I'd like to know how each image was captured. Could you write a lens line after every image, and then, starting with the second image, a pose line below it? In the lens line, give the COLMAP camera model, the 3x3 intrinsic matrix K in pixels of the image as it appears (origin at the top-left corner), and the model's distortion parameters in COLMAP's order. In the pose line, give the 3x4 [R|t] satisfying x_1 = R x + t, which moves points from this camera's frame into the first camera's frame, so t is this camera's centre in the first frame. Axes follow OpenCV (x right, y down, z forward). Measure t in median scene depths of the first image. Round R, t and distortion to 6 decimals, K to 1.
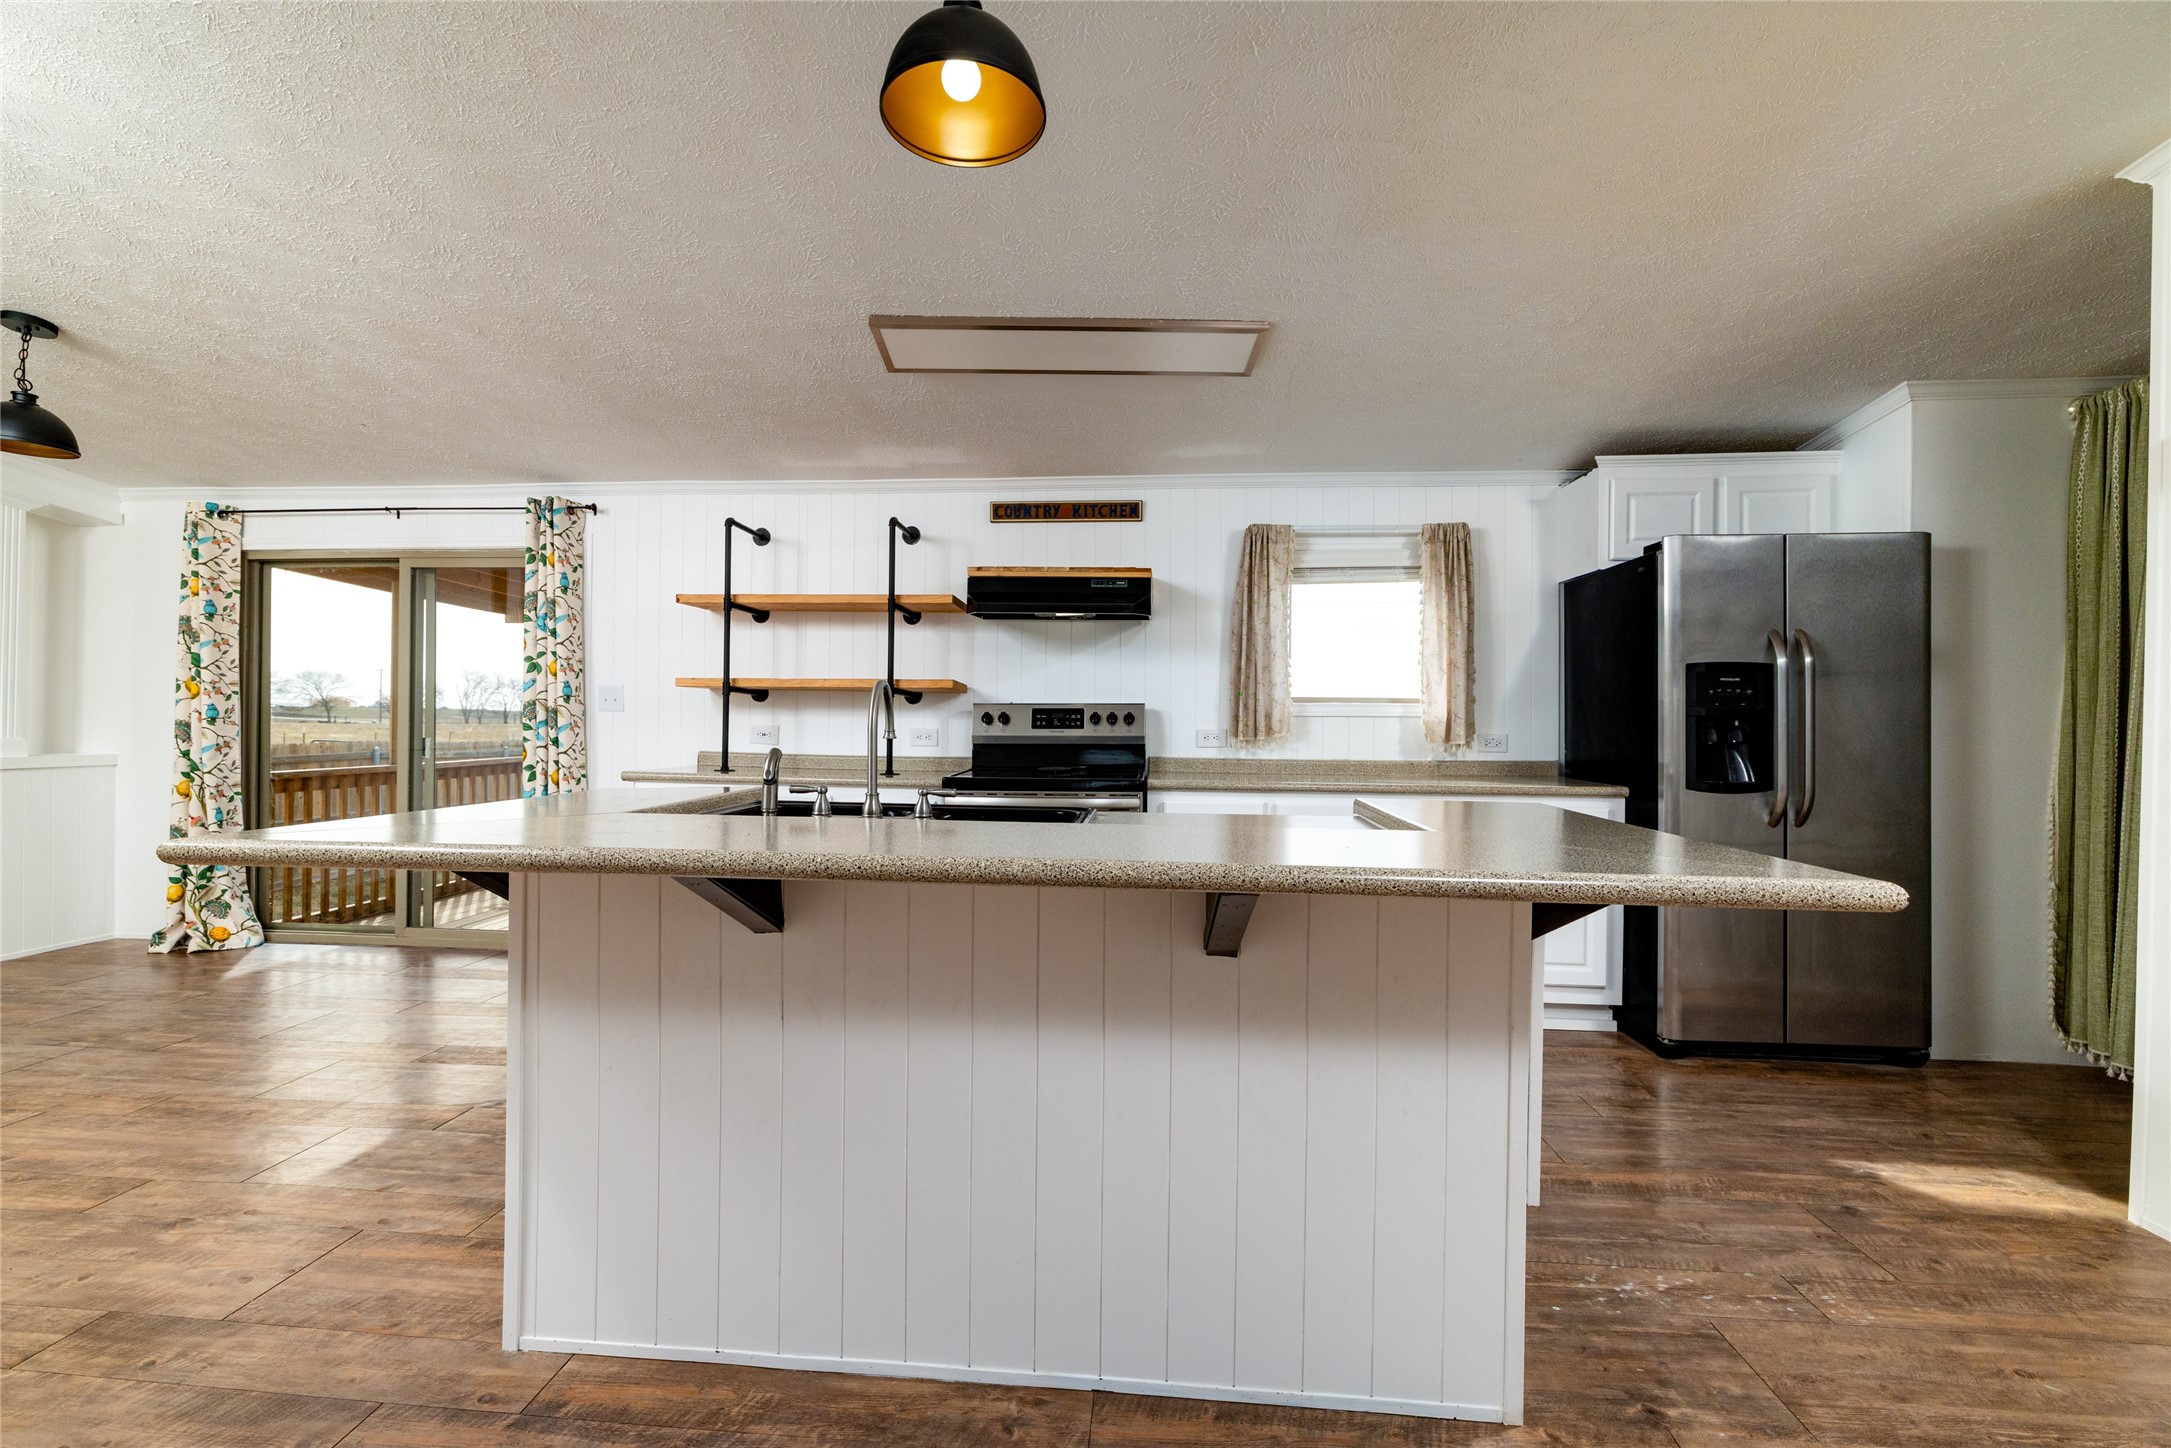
lens RADIAL K [[942.7, 0, 1069.6], [0, 942.7, 717.3], [0, 0, 1]] dist [0.002189, 0.000341]
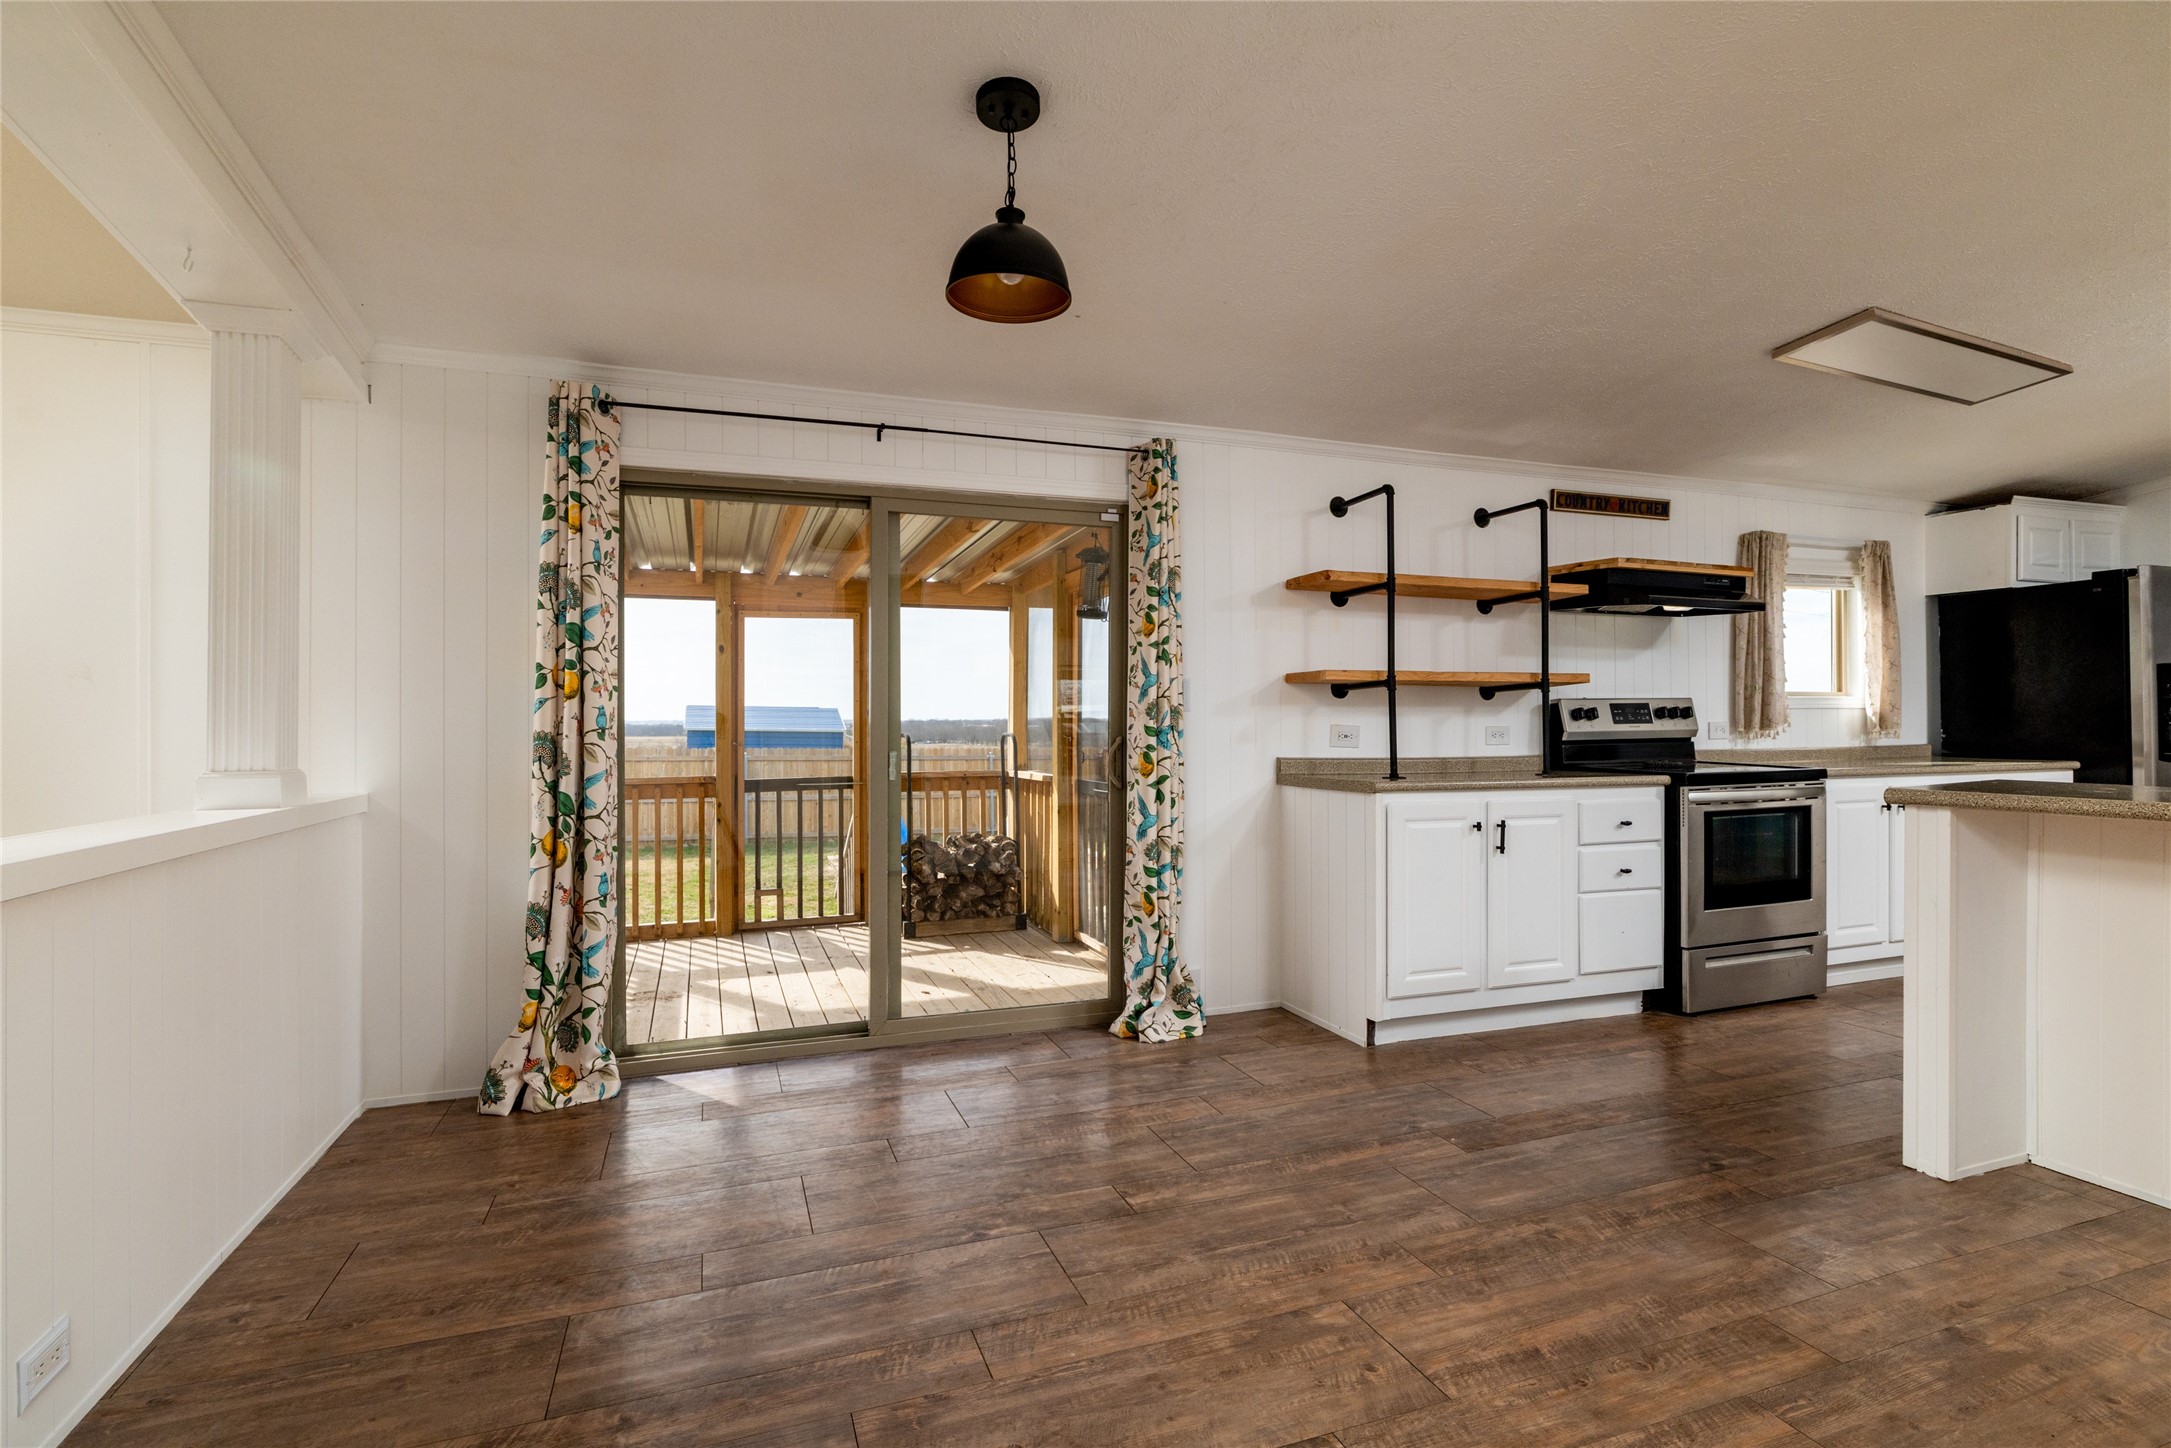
lens RADIAL K [[1036.1, 0, 1098.2], [0, 1036.1, 721.3], [0, 0, 1]] dist [0.002680, 0.000589]
pose [[0.901517, -0.014235, 0.432509, -0.959942], [0.016322, 0.999866, -0.001113, 0.001757], [-0.432436, 0.008063, 0.901629, 0.251184]]
